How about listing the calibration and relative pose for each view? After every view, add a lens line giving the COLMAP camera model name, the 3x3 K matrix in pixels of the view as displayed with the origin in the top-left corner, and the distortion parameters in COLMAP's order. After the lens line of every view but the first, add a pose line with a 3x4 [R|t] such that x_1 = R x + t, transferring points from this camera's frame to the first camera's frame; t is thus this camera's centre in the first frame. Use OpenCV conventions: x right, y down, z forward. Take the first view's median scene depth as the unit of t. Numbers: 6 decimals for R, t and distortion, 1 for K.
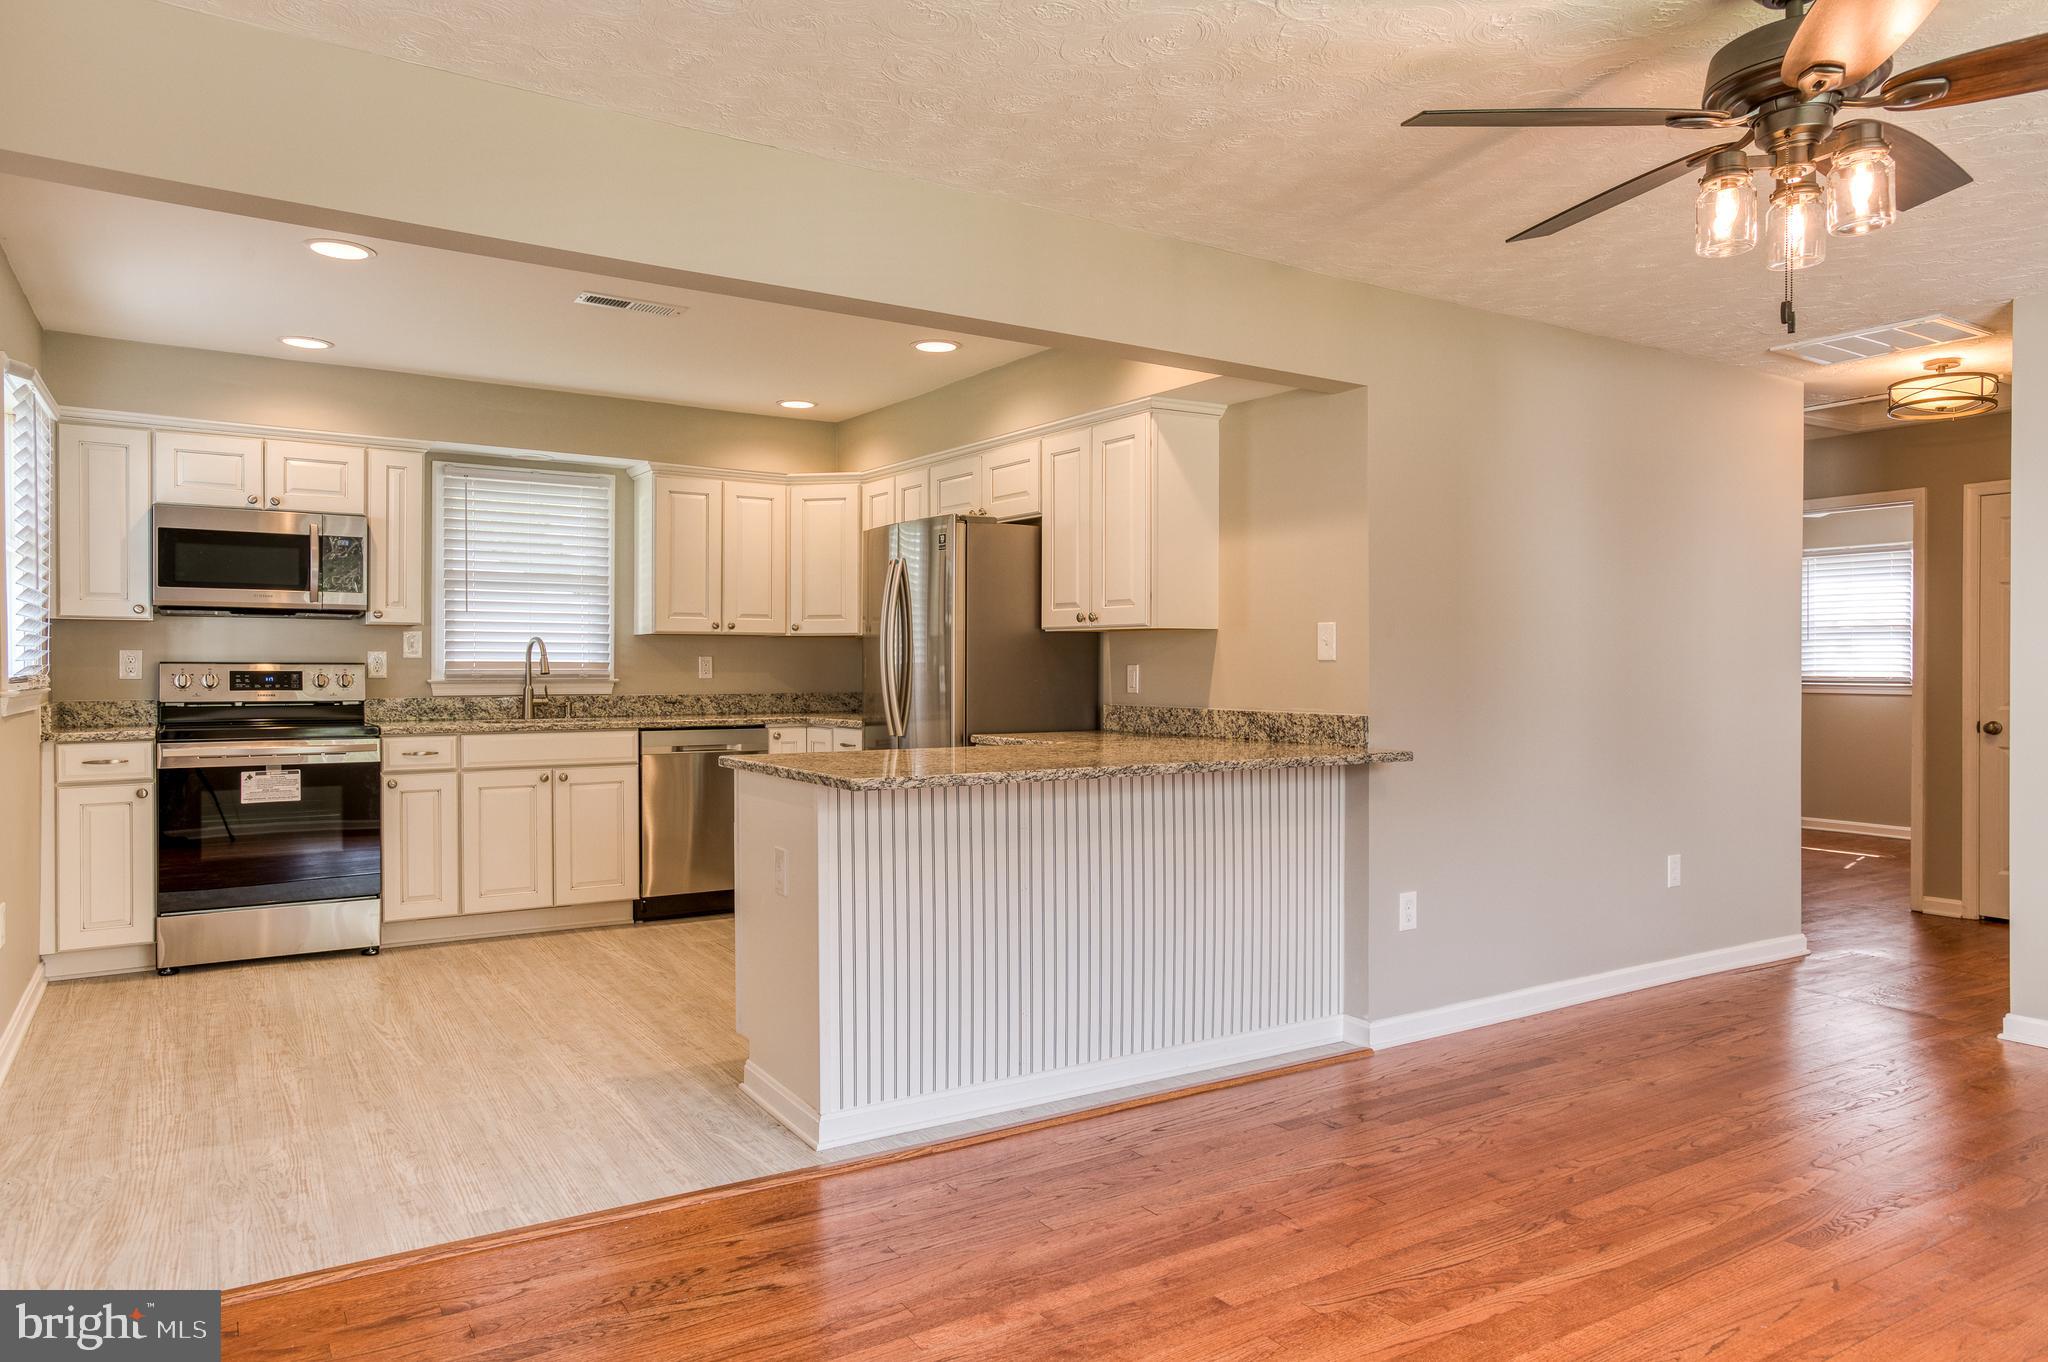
lens RADIAL K [[1325.6, 0, 1024.5], [0, 1325.6, 679.7], [0, 0, 1]] dist [-0.019017, 0.026954]
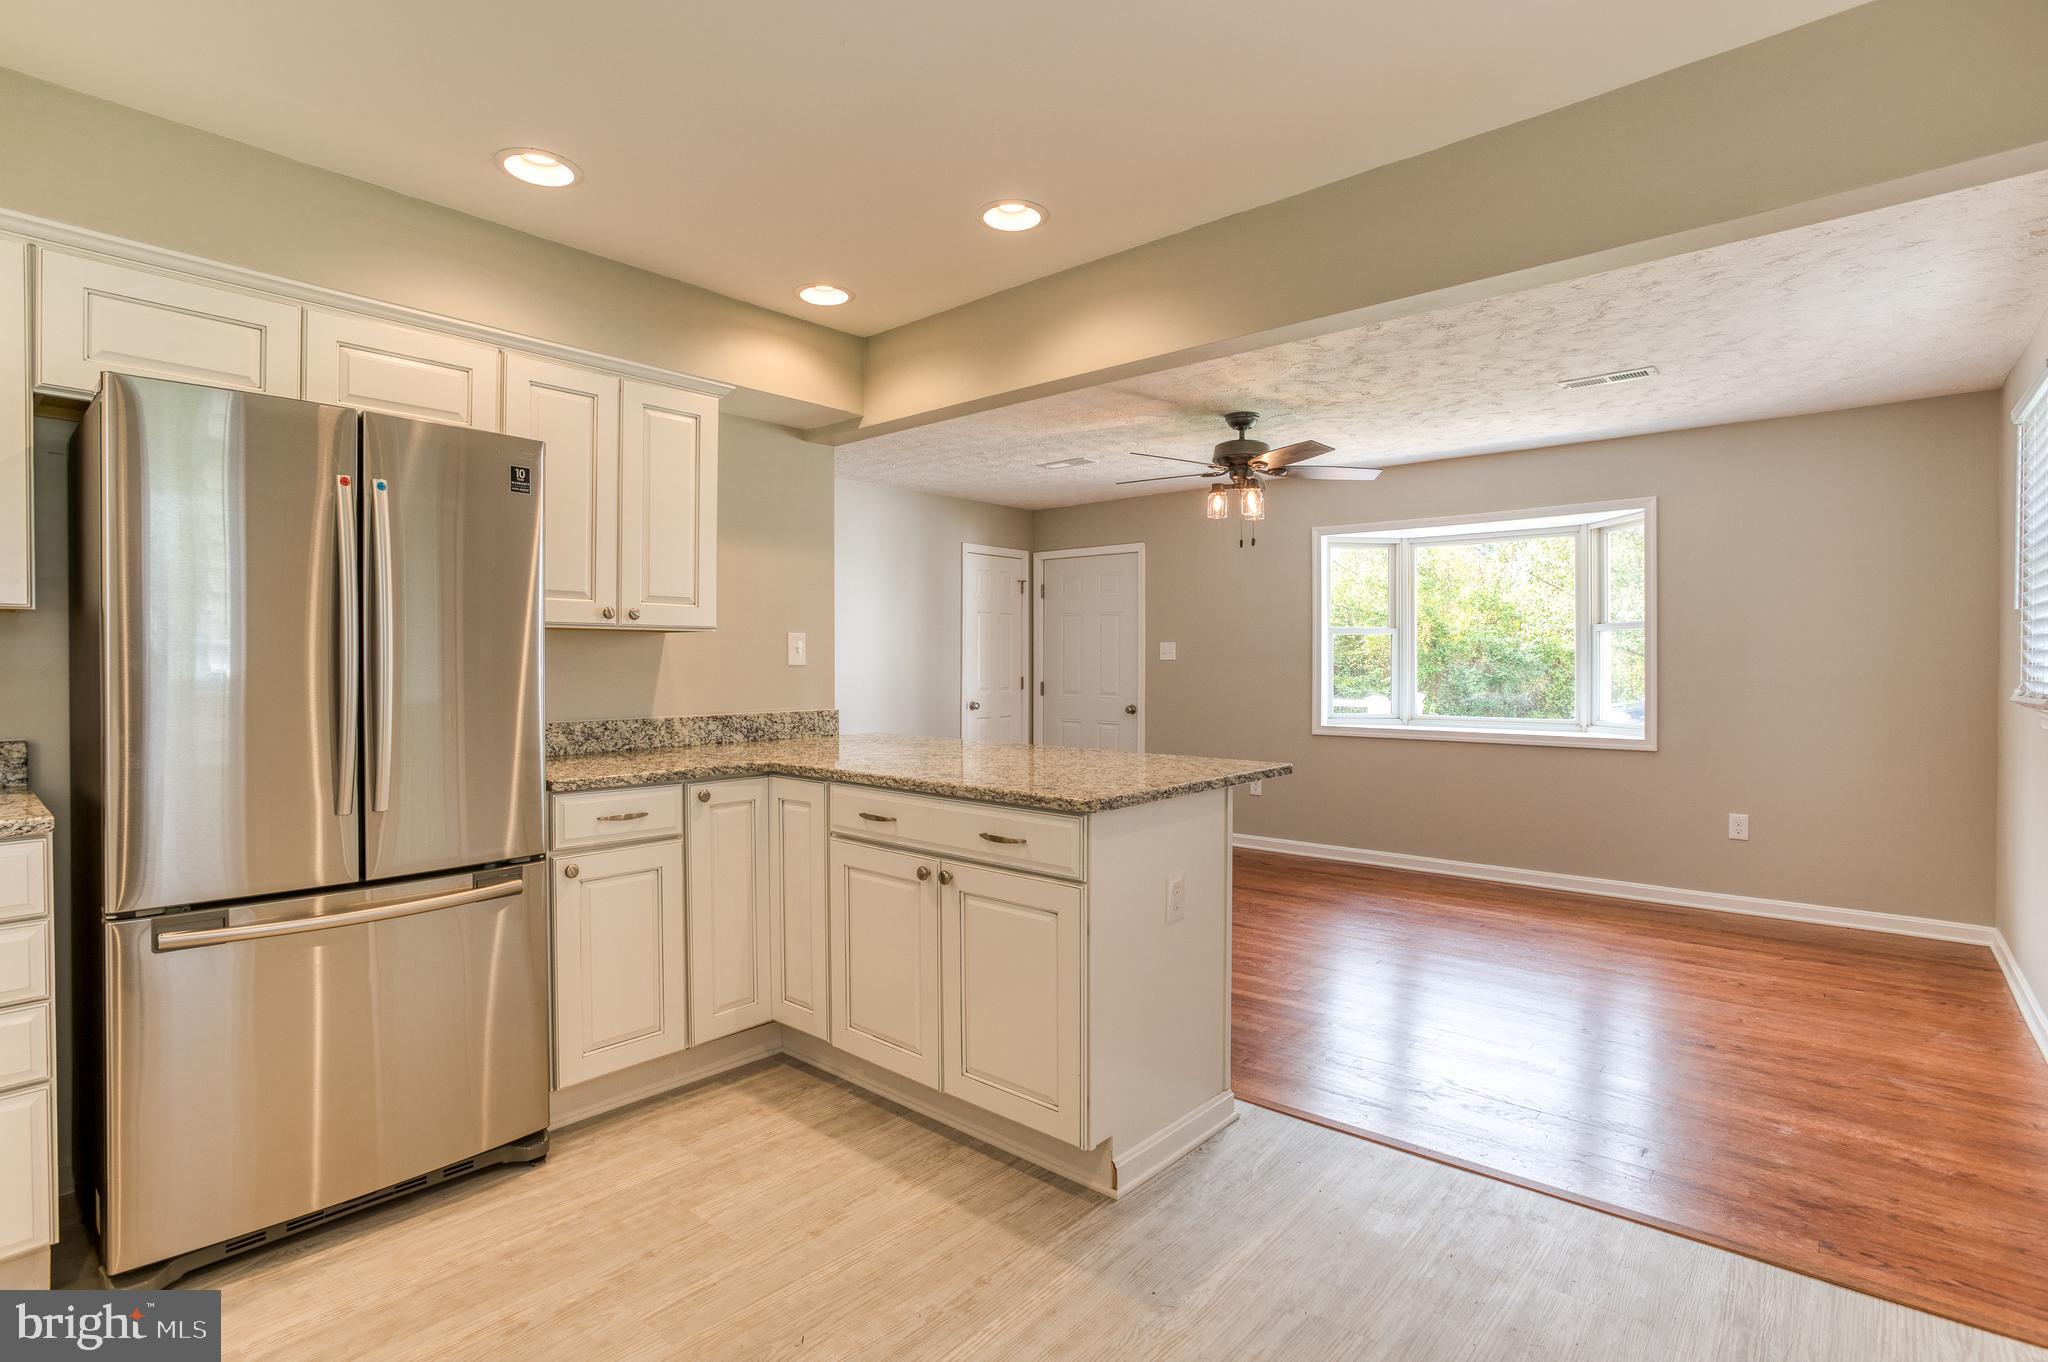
lens RADIAL K [[986.9, 0, 1025.0], [0, 986.9, 669.3], [0, 0, 1]] dist [-0.046245, 0.017355]
pose [[-0.287087, -0.010023, 0.957852, -0.629636], [0.012599, 0.999819, 0.014239, -0.019842], [-0.957822, 0.016156, -0.286909, 1.003997]]
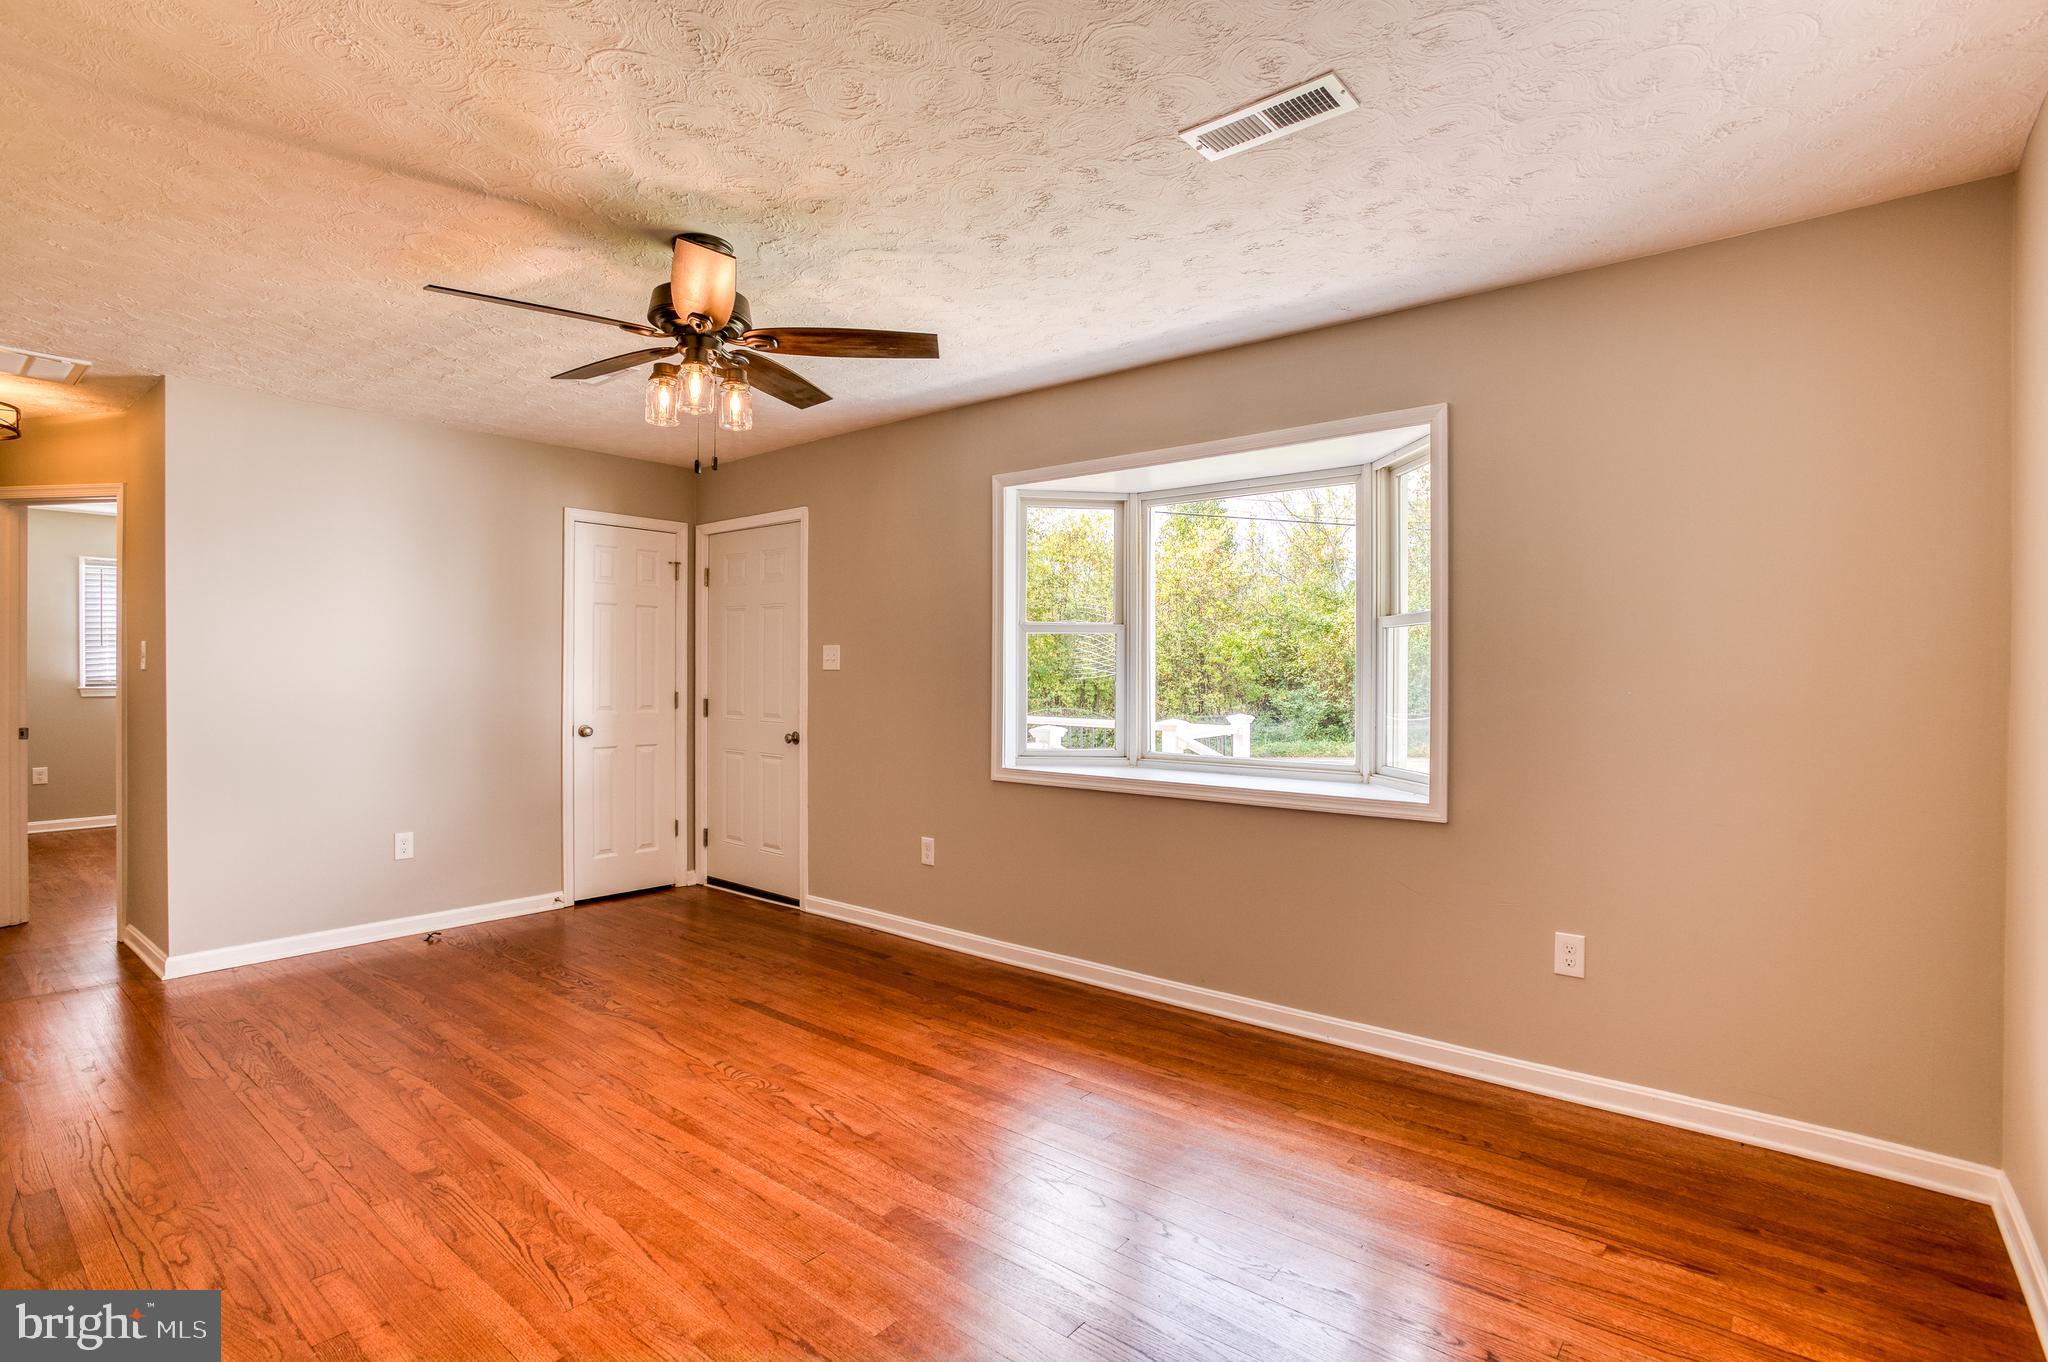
lens RADIAL K [[986.9, 0, 1032.0], [0, 986.9, 683.6], [0, 0, 1]] dist [-0.046245, 0.017355]
pose [[-0.315651, -0.013826, 0.948775, -0.331790], [0.007840, 0.999822, 0.017178, -0.011784], [-0.948843, 0.012861, -0.315486, 0.489690]]
